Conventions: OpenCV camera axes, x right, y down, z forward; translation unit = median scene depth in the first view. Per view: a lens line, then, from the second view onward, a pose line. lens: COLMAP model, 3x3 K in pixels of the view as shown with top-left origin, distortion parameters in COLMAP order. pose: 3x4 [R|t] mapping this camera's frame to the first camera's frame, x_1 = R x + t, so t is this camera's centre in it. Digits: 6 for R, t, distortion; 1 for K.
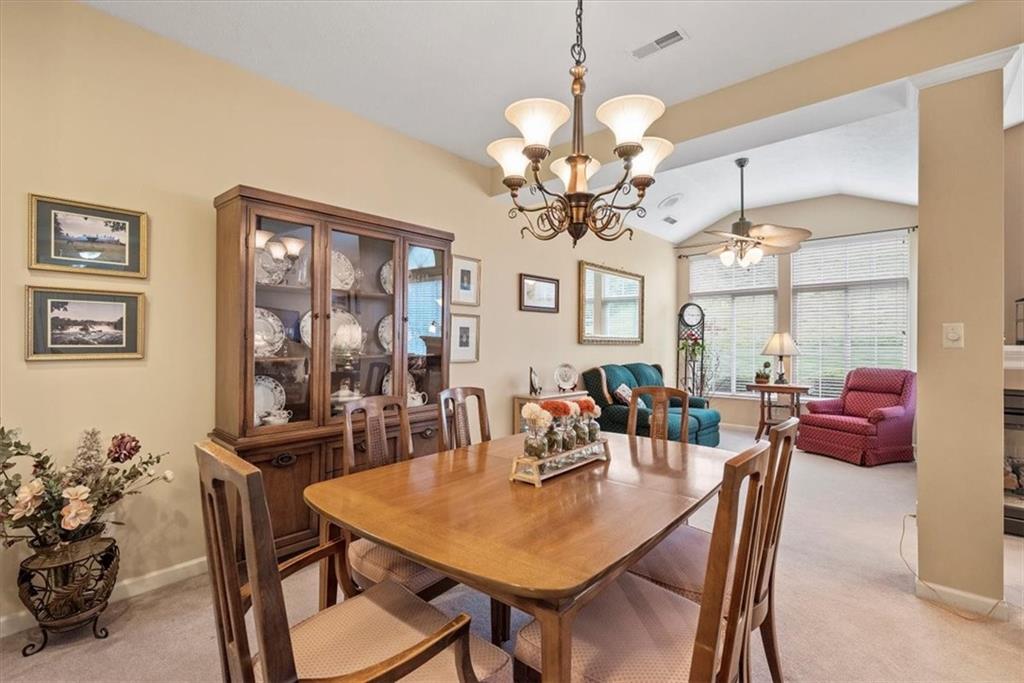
lens RADIAL K [[468.4, 0, 512.9], [0, 468.4, 341.4], [0, 0, 1]] dist [0.000698, -0.000535]
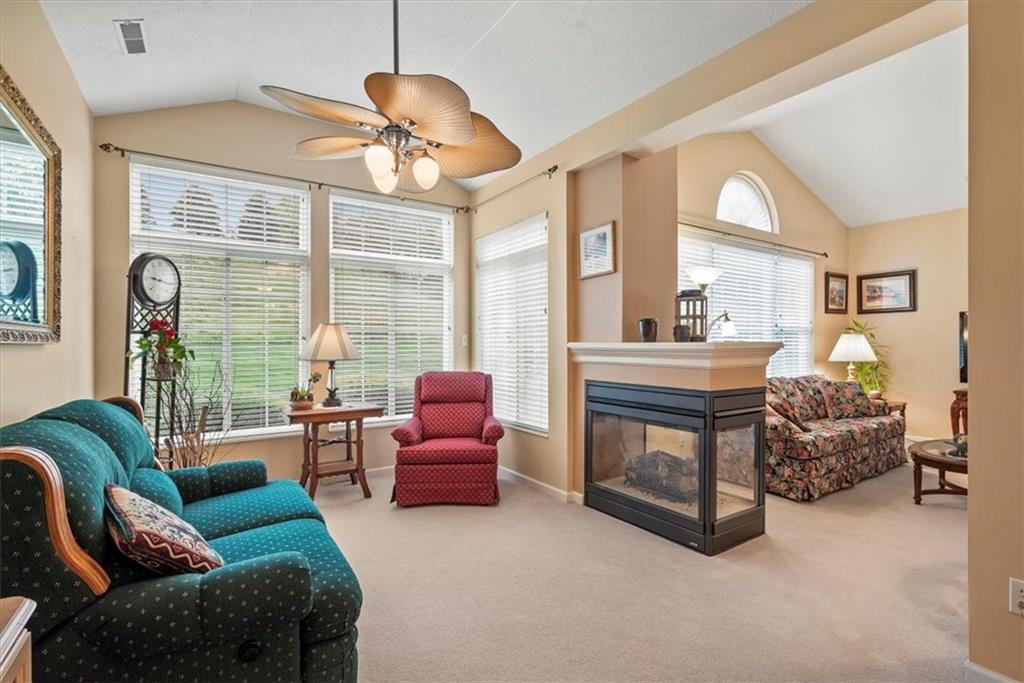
lens RADIAL K [[468.4, 0, 512.8], [0, 468.4, 344.5], [0, 0, 1]] dist [0.000698, -0.000535]
pose [[0.240981, -0.007944, 0.970497, 0.029540], [-0.001682, 0.999962, 0.008602, 0.003645], [-0.970528, -0.003705, 0.240959, 0.906810]]
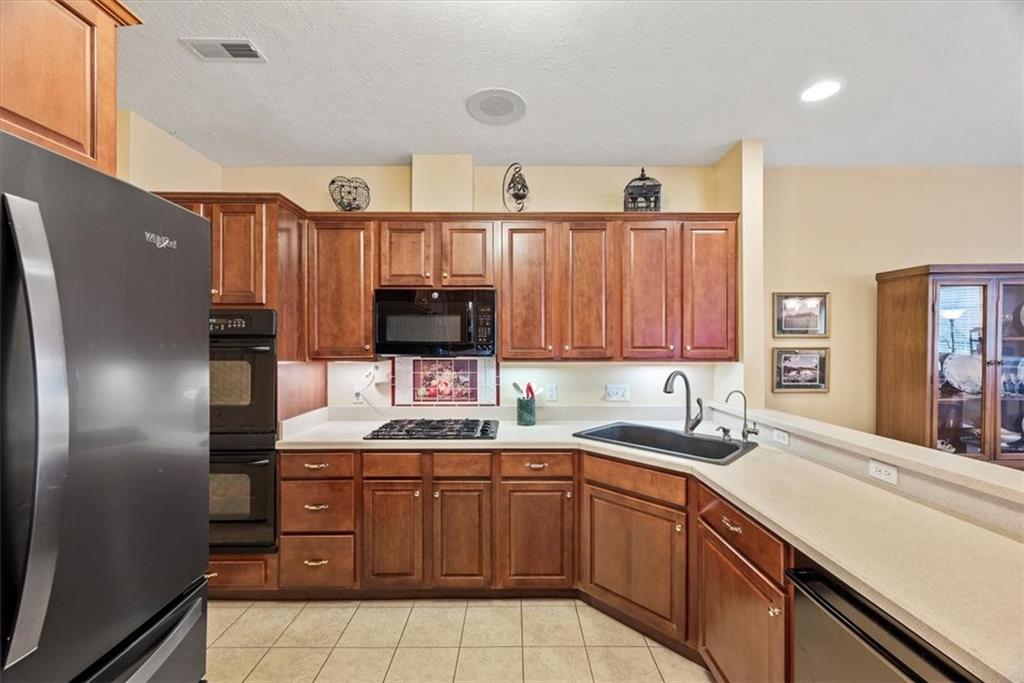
lens RADIAL K [[405.3, 0, 510.5], [0, 405.3, 342.3], [0, 0, 1]] dist [0.006658, 0.000017]
pose [[0.661621, -0.007376, -0.749802, -0.283962], [0.006705, 0.999970, -0.003920, -0.069619], [0.749809, -0.002433, 0.661650, -0.337606]]
